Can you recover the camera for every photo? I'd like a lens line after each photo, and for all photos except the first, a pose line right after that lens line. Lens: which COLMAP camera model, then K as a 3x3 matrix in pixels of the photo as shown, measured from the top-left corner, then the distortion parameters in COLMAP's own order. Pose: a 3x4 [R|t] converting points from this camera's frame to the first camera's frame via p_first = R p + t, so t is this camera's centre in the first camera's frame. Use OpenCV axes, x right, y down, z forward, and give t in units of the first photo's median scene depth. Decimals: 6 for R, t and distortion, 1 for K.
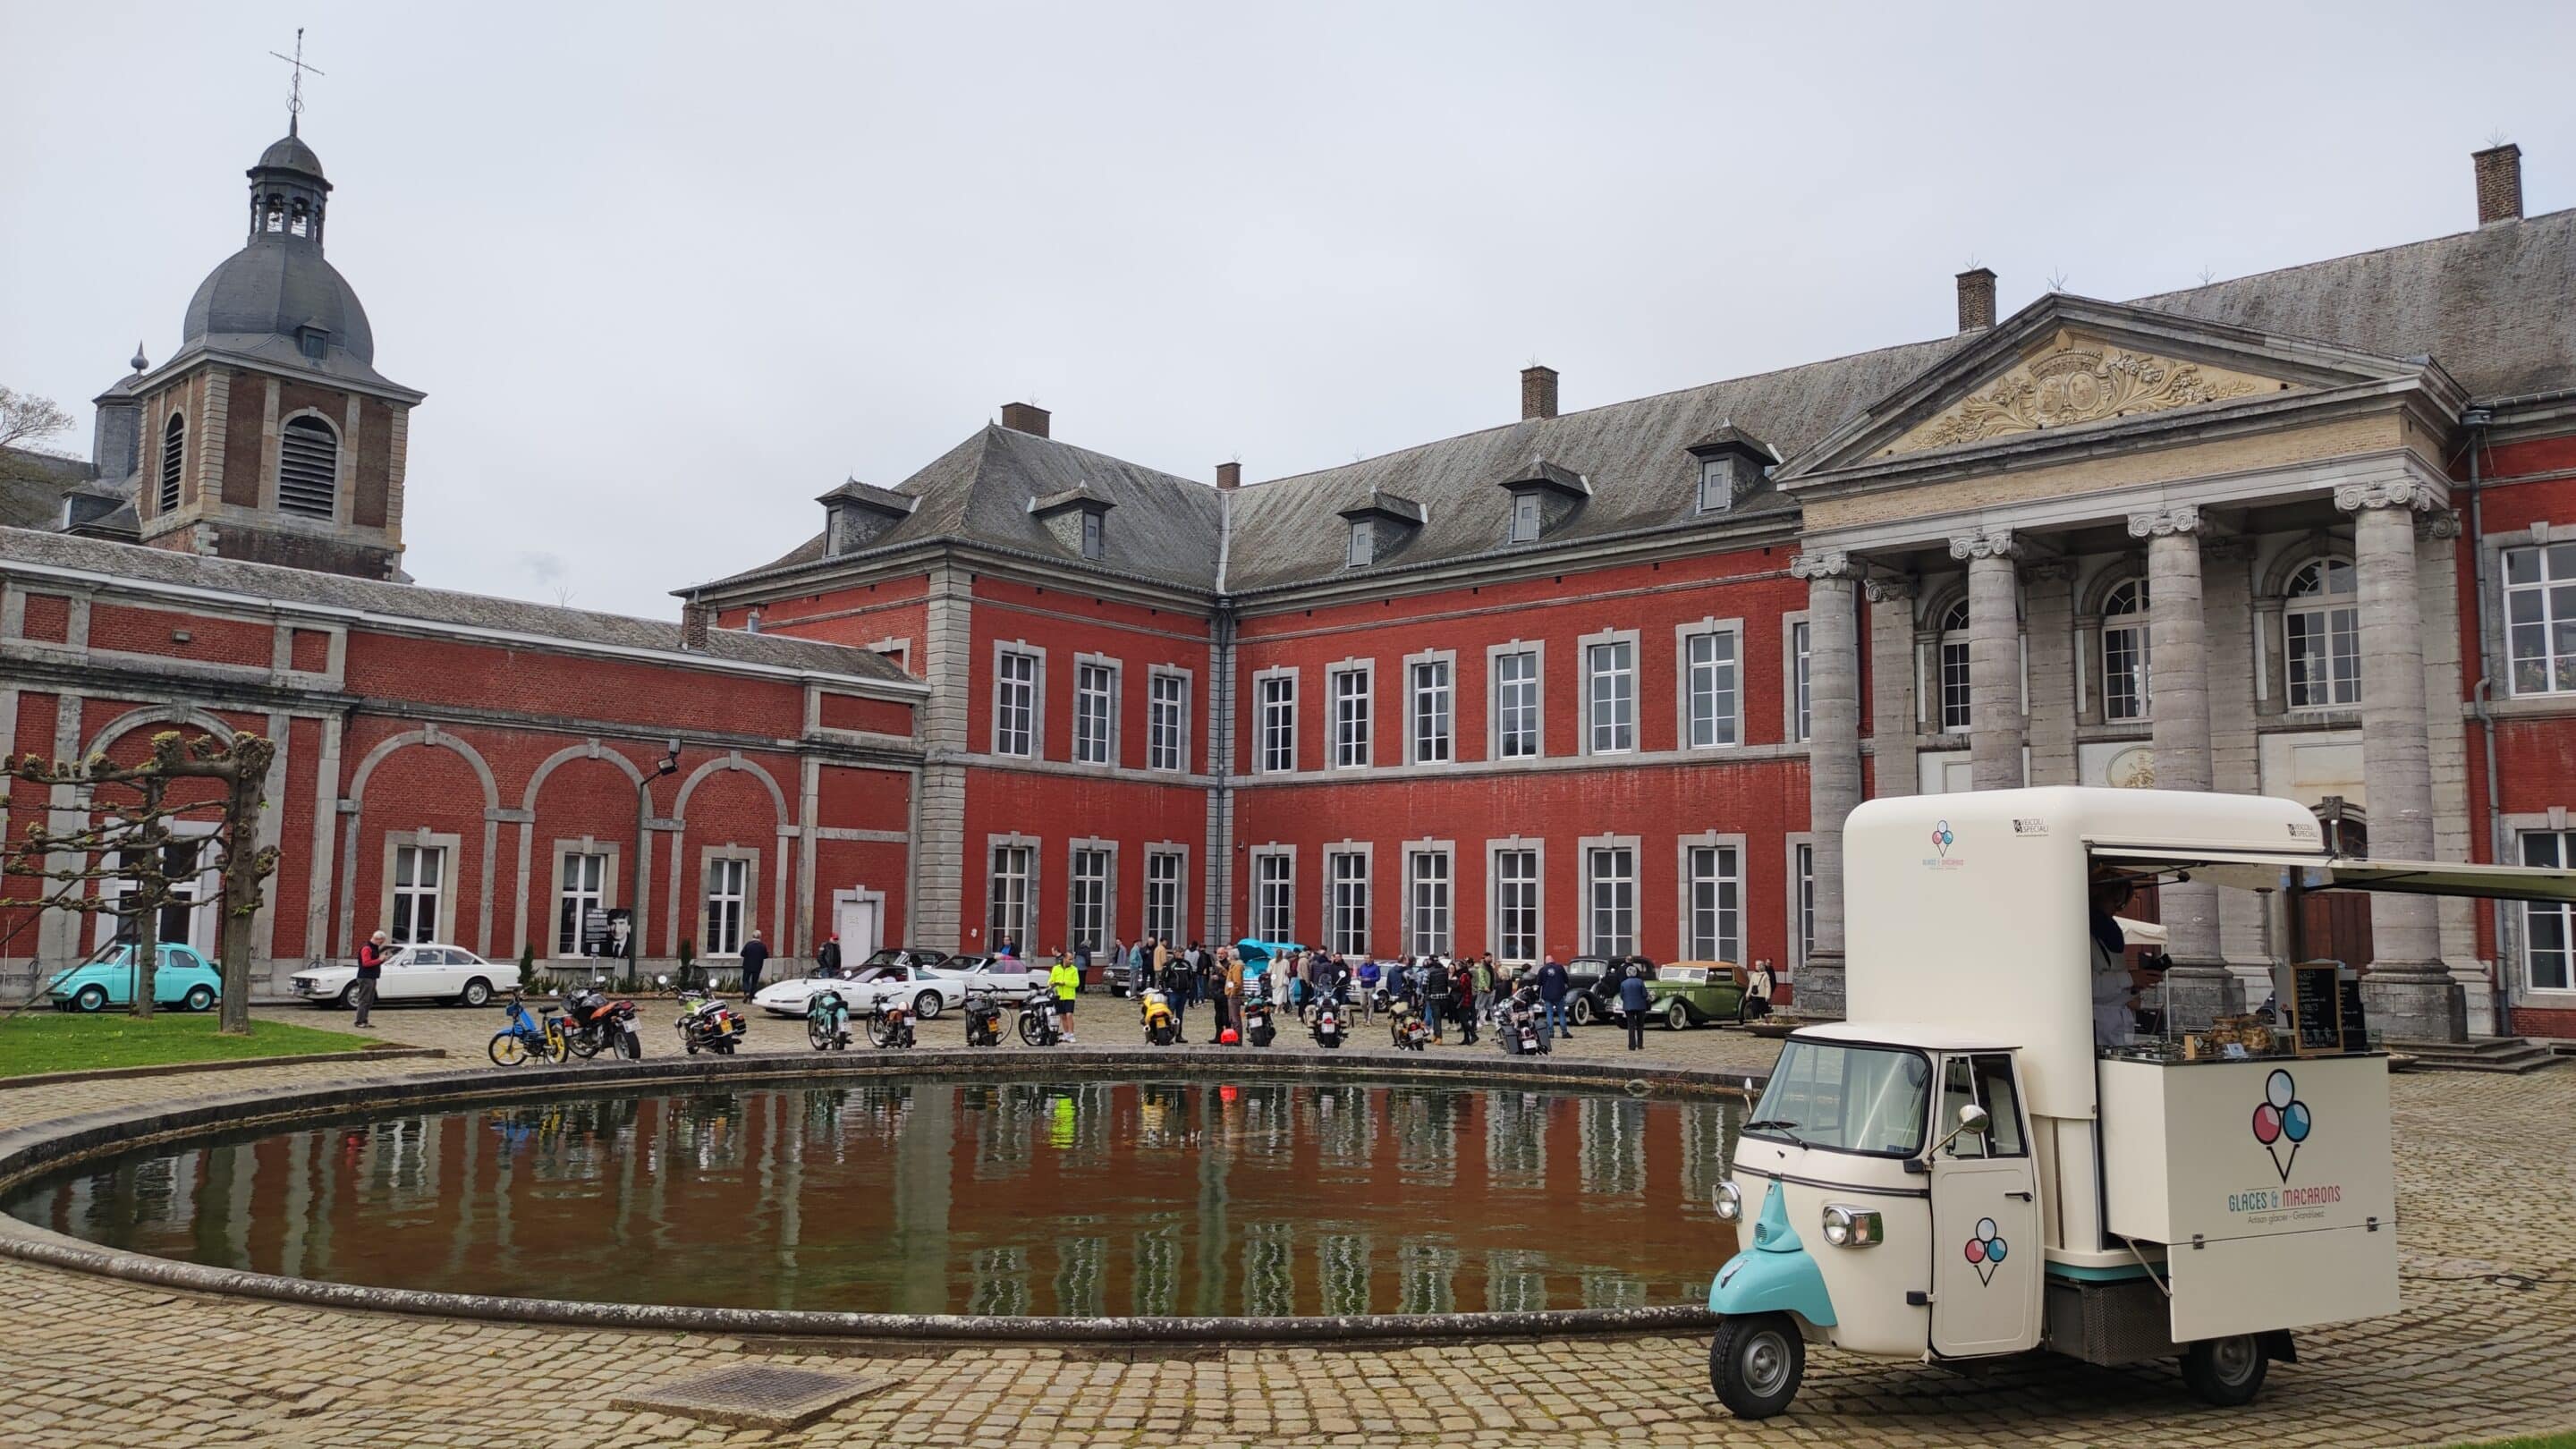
lens RADIAL K [[1881.9, 0, 1276.2], [0, 1881.9, 731.1], [0, 0, 1]] dist [0.040563, -0.016482]
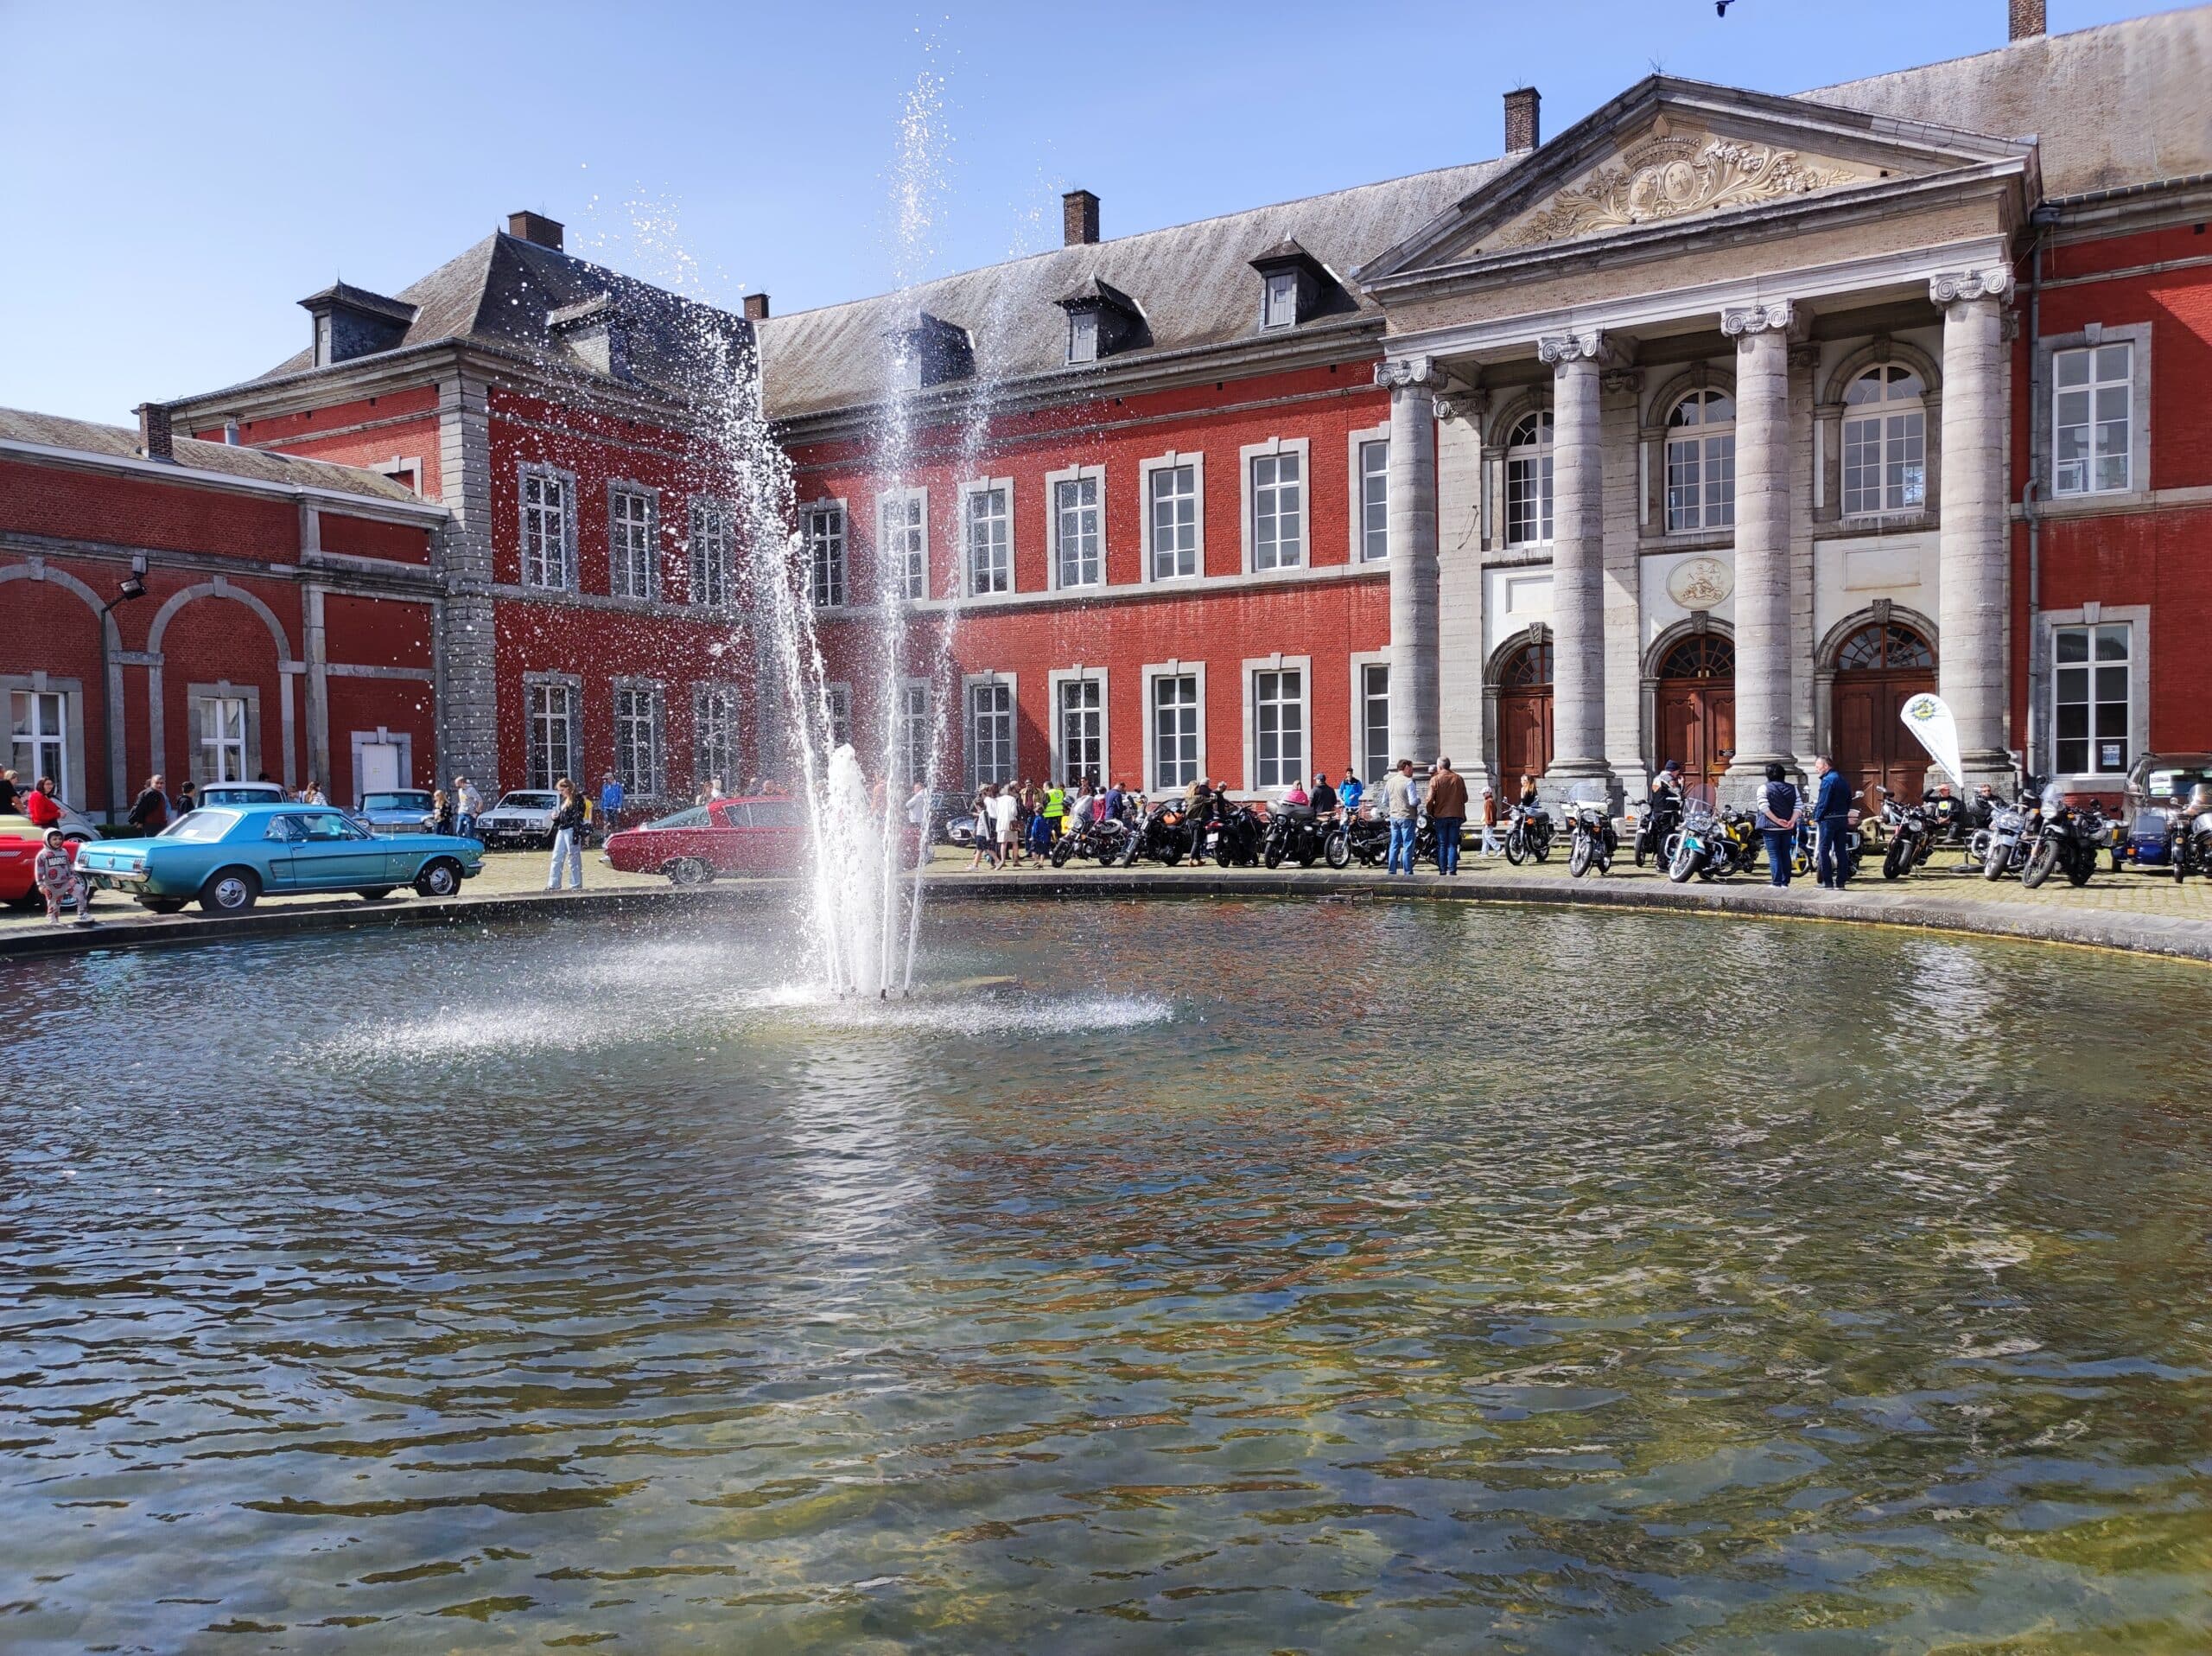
lens RADIAL K [[1634.0, 0, 1100.1], [0, 1634.0, 838.9], [0, 0, 1]] dist [0.035093, -0.006040]
pose [[0.981098, -0.034642, 0.190384, -0.032302], [0.007777, 0.990109, 0.140083, 0.027232], [-0.193354, -0.135954, 0.971664, 0.149346]]
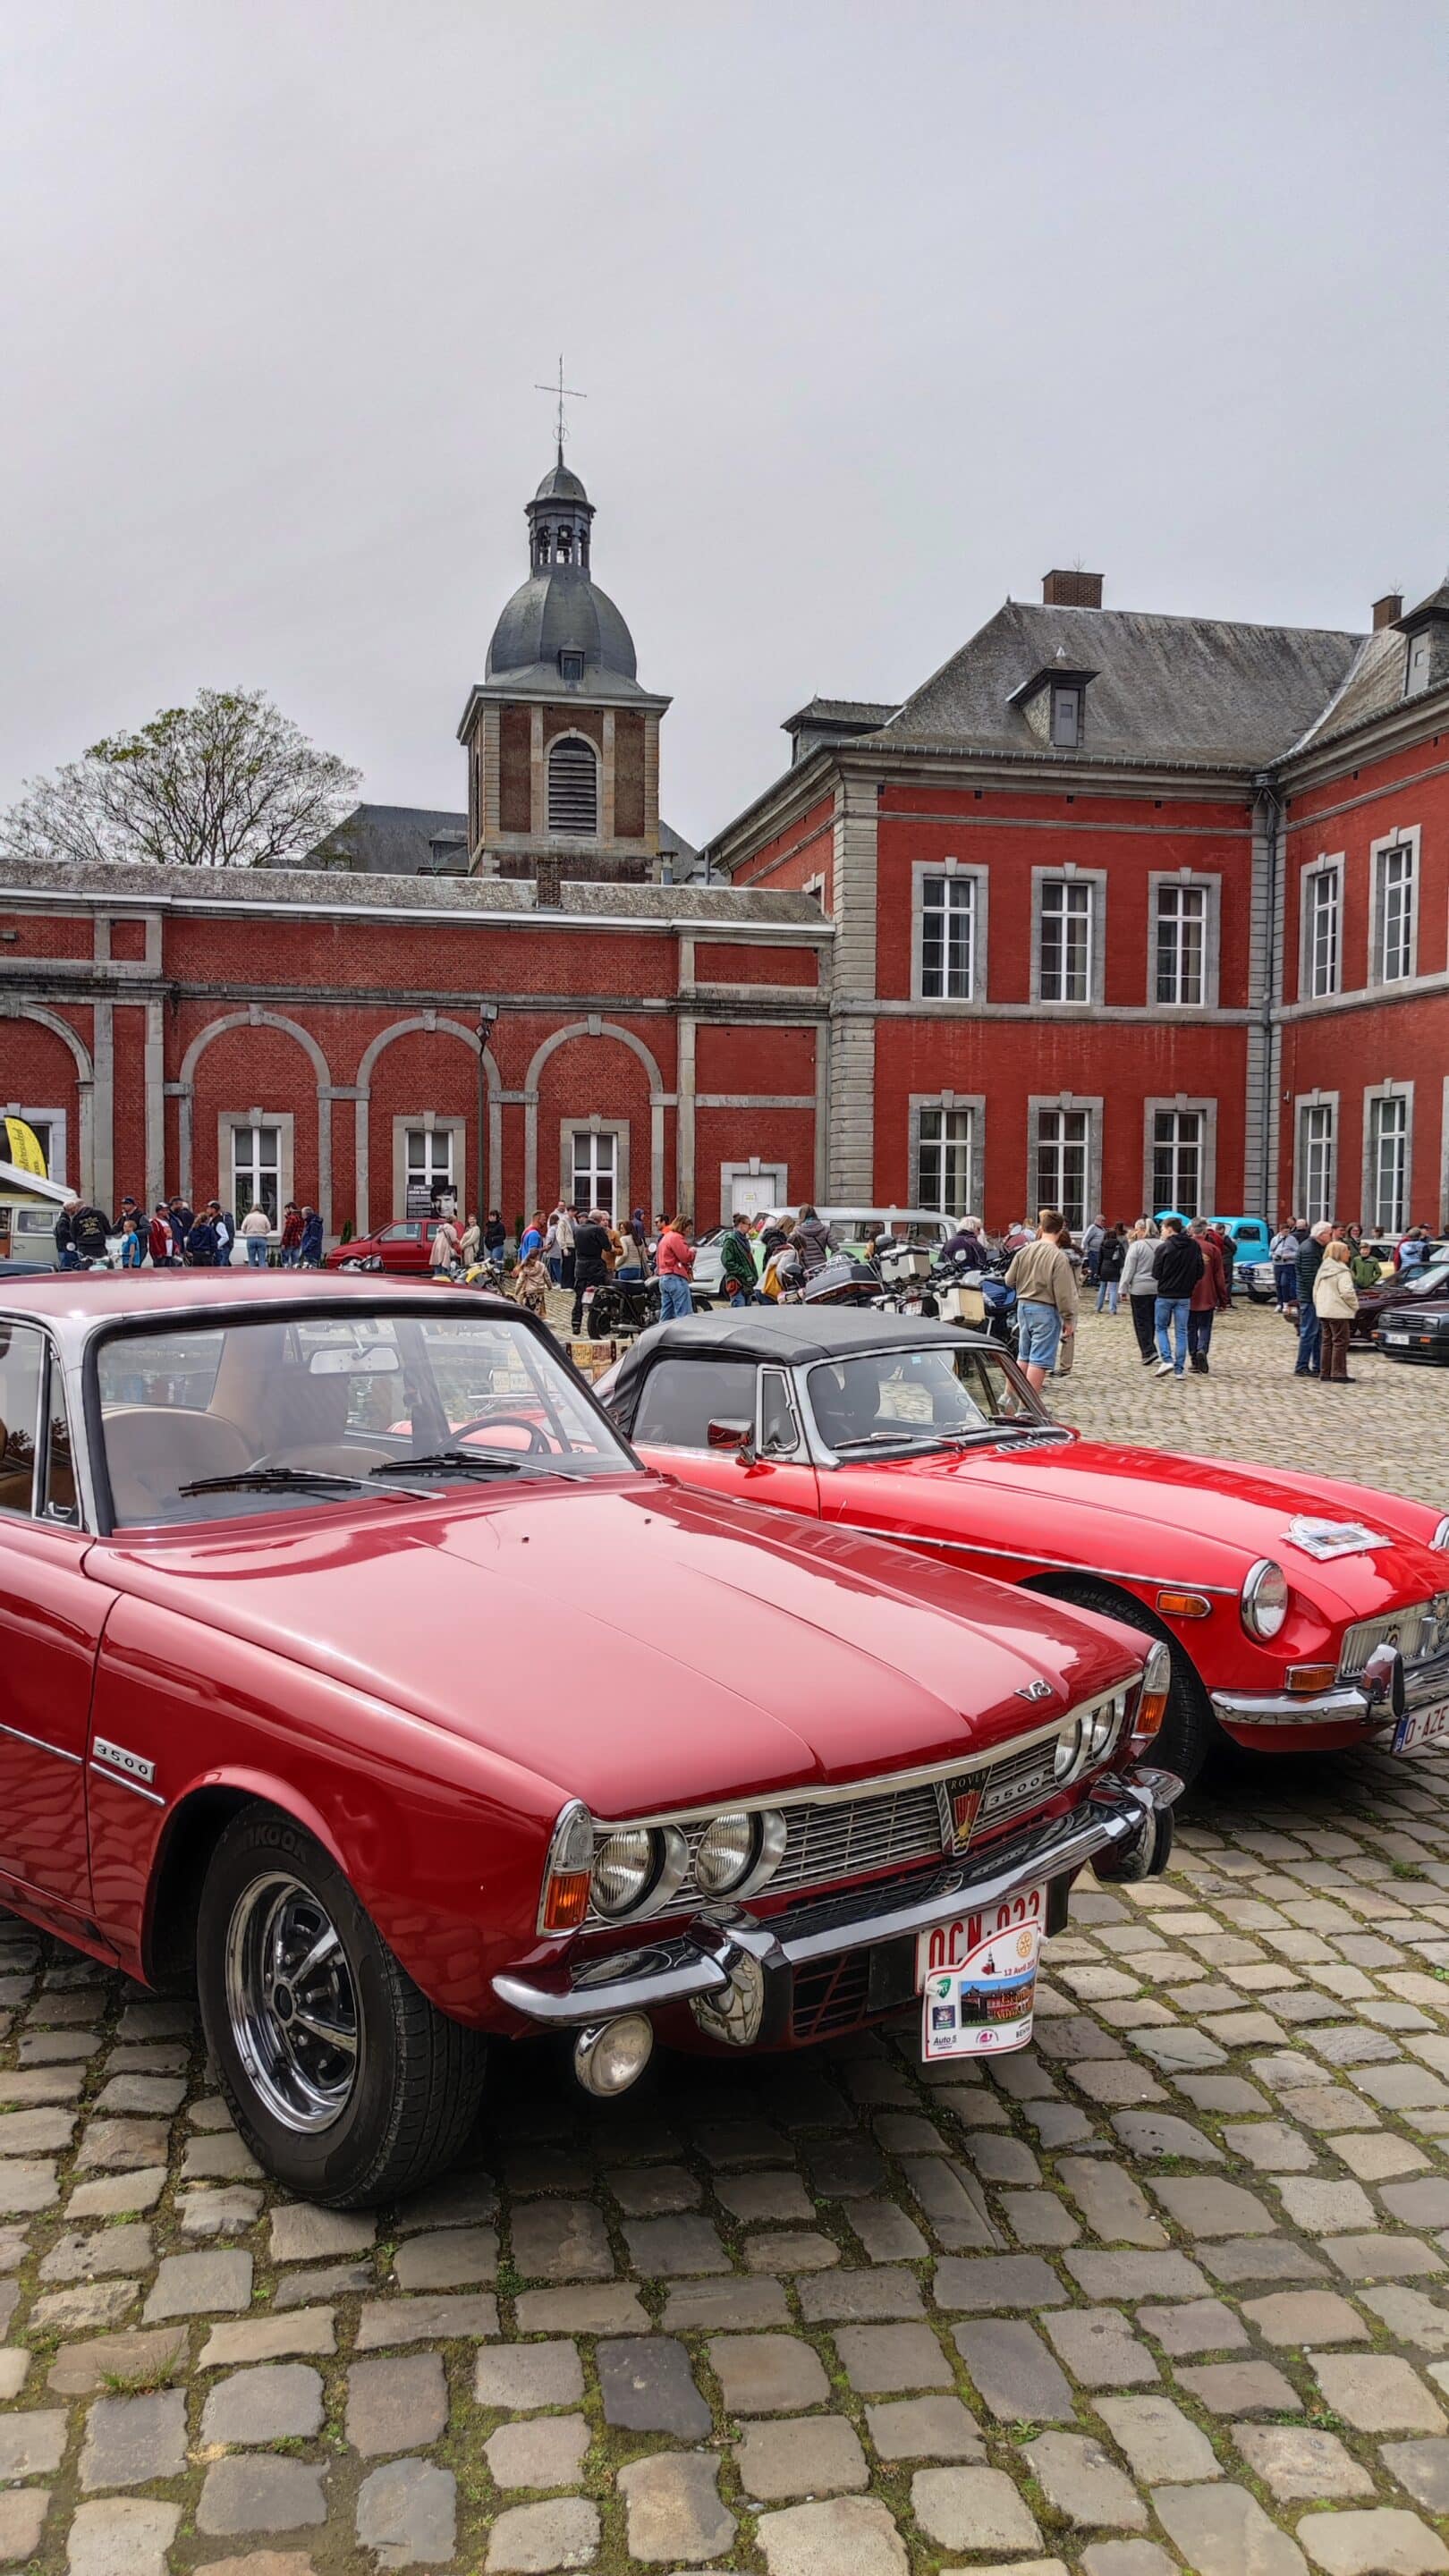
lens RADIAL K [[1881.9, 0, 724.5], [0, 1881.9, 1288.0], [0, 0, 1]] dist [0.040563, -0.016482]
pose [[0.813072, 0.010246, -0.582073, 0.300381], [0.068210, 0.991282, 0.112728, 0.043233], [0.578154, -0.131359, 0.805284, 0.276581]]
